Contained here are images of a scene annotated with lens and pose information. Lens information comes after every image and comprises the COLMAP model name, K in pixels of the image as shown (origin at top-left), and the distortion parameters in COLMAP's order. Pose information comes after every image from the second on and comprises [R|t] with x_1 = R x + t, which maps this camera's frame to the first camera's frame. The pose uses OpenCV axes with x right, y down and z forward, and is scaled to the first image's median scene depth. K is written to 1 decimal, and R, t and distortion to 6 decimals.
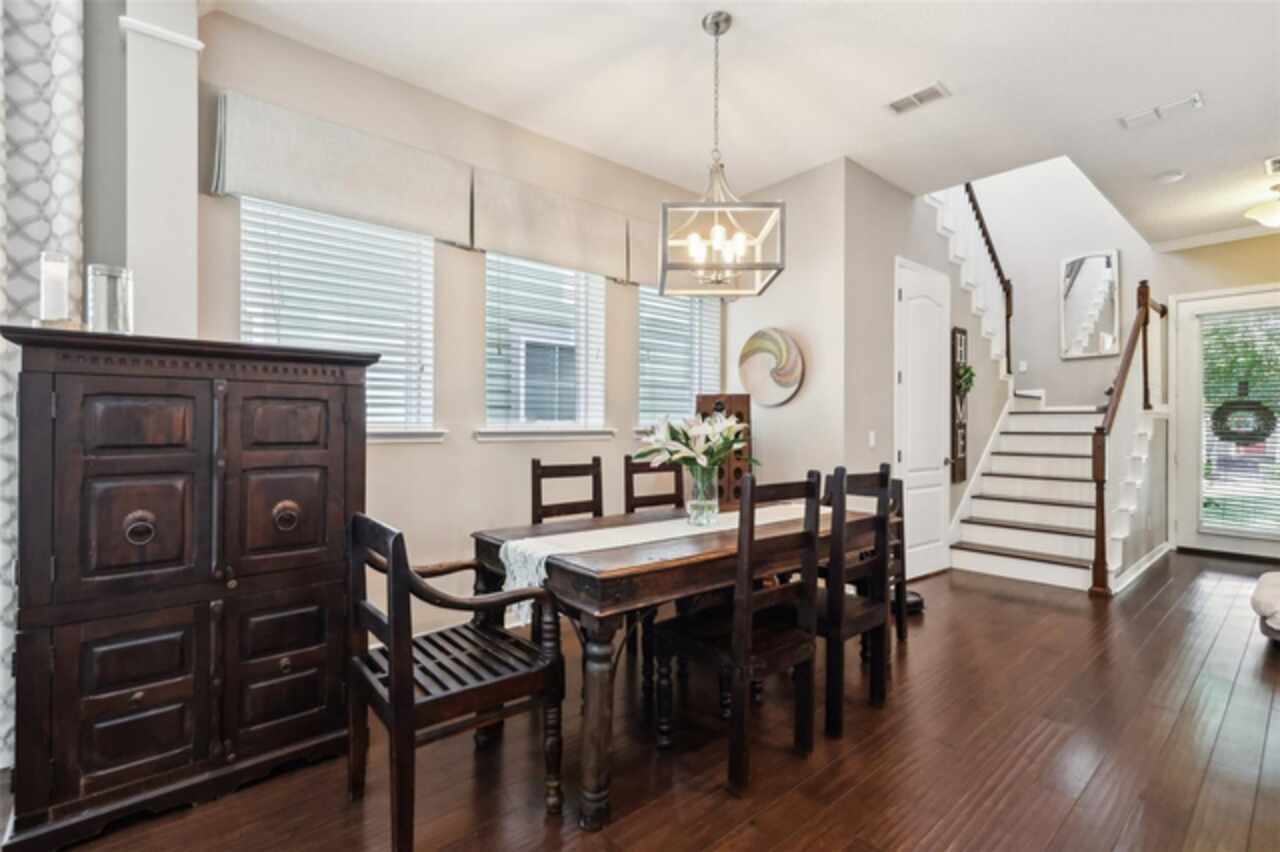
lens RADIAL K [[567.6, 0, 636.5], [0, 567.6, 424.7], [0, 0, 1]] dist [0.003455, -0.000113]
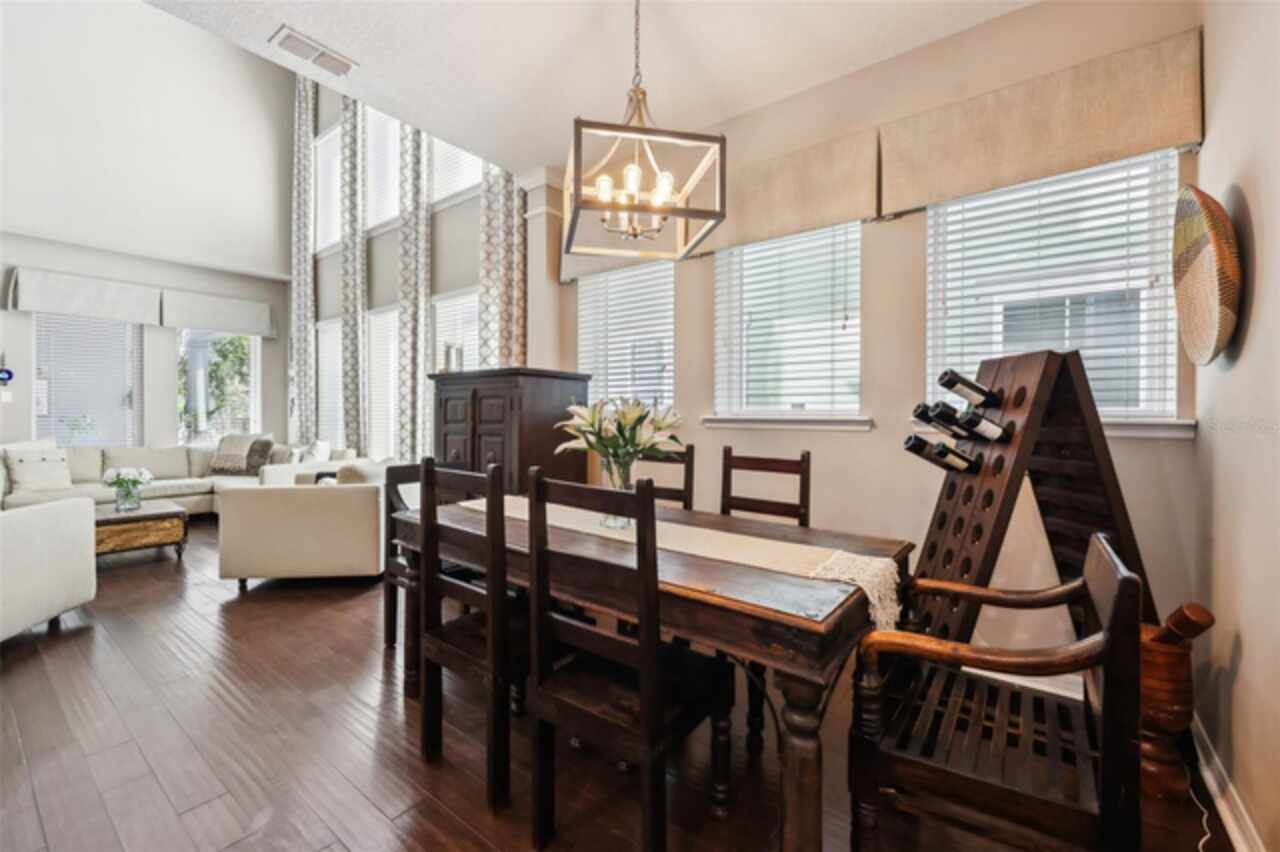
lens RADIAL K [[528.0, 0, 641.8], [0, 528.0, 416.2], [0, 0, 1]] dist [0.003020, -0.002437]
pose [[0.224892, -0.002616, -0.974380, 1.082853], [-0.011430, 0.999921, -0.005323, 0.022168], [0.974317, 0.012334, 0.224845, 1.036366]]
